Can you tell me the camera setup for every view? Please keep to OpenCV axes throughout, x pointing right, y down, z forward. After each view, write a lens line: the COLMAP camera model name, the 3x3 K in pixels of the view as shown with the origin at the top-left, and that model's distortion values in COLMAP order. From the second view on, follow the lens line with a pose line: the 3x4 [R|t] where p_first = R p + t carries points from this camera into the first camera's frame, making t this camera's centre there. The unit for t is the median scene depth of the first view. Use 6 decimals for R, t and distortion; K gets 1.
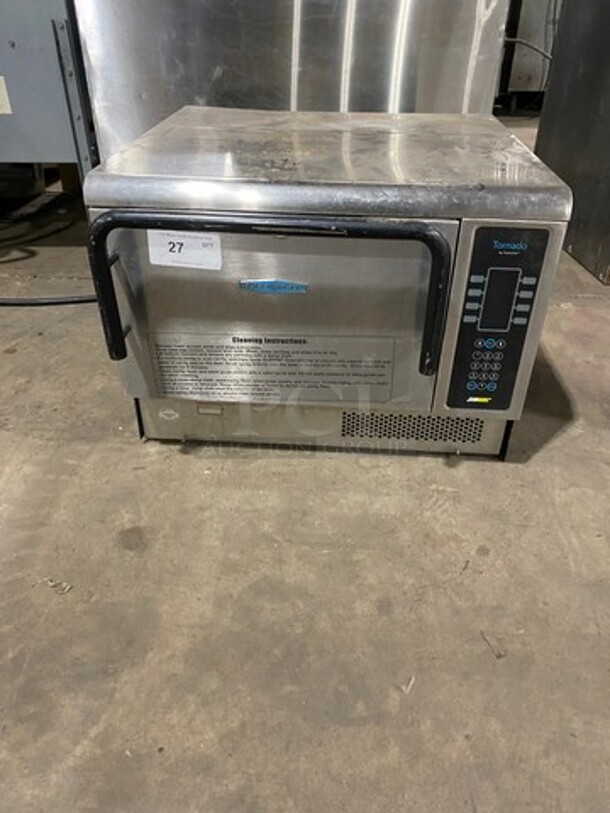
lens RADIAL K [[613.4, 0, 305.5], [0, 613.4, 403.0], [0, 0, 1]] dist [0.001220, 0.005969]
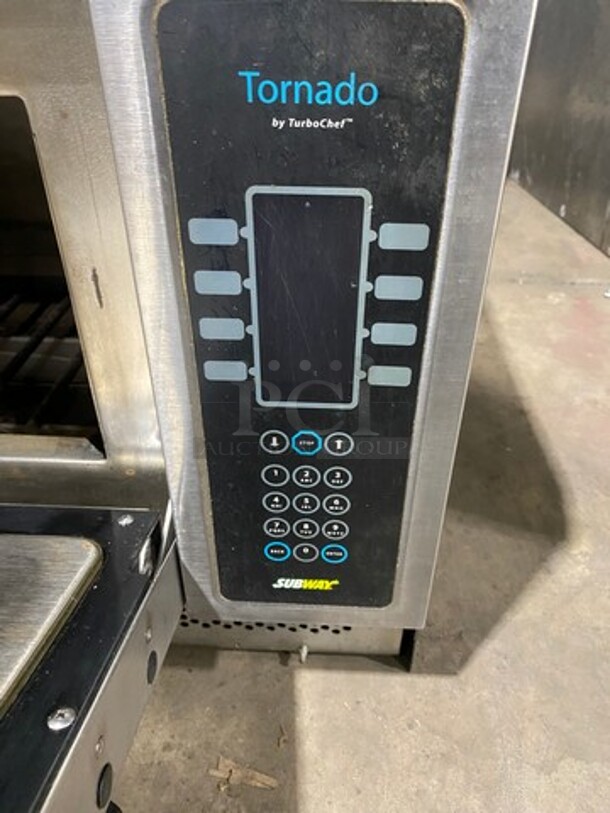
lens RADIAL K [[613.4, 0, 307.9], [0, 613.4, 406.5], [0, 0, 1]] dist [0.001220, 0.005969]
pose [[0.999842, -0.015055, 0.009492, 0.264919], [0.014791, 0.999518, 0.027310, -0.110361], [-0.009899, -0.027166, 0.999582, 0.606373]]
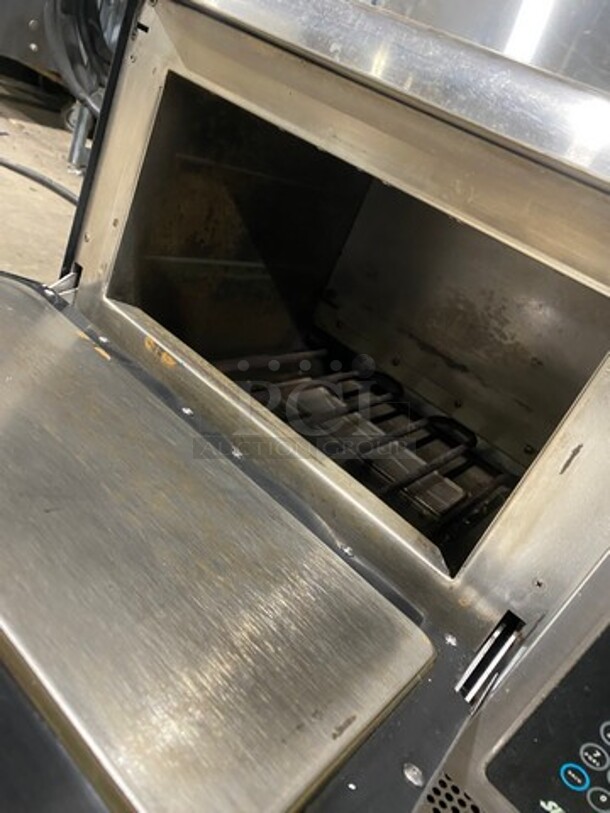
lens RADIAL K [[613.4, 0, 305.1], [0, 613.4, 407.4], [0, 0, 1]] dist [0.001220, 0.005969]
pose [[0.761637, 0.528563, -0.374874, 0.165061], [-0.601262, 0.792169, -0.104656, -0.059358], [0.241646, 0.305107, 0.921150, 0.549742]]
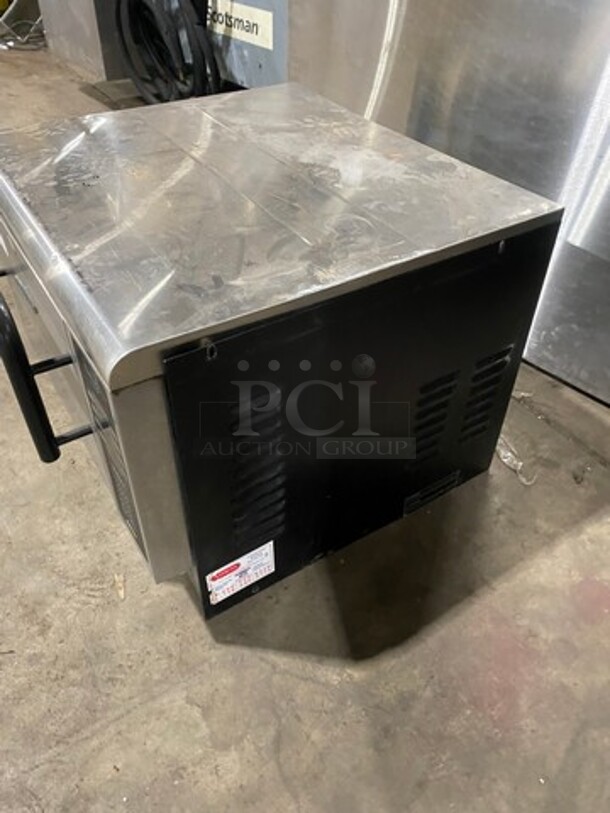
lens RADIAL K [[613.4, 0, 304.7], [0, 613.4, 404.9], [0, 0, 1]] dist [0.001220, 0.005969]
pose [[0.593859, 0.532542, -0.603101, 0.770446], [-0.447234, 0.841613, 0.302769, -0.462313], [0.668814, 0.089925, 0.737971, 0.503295]]
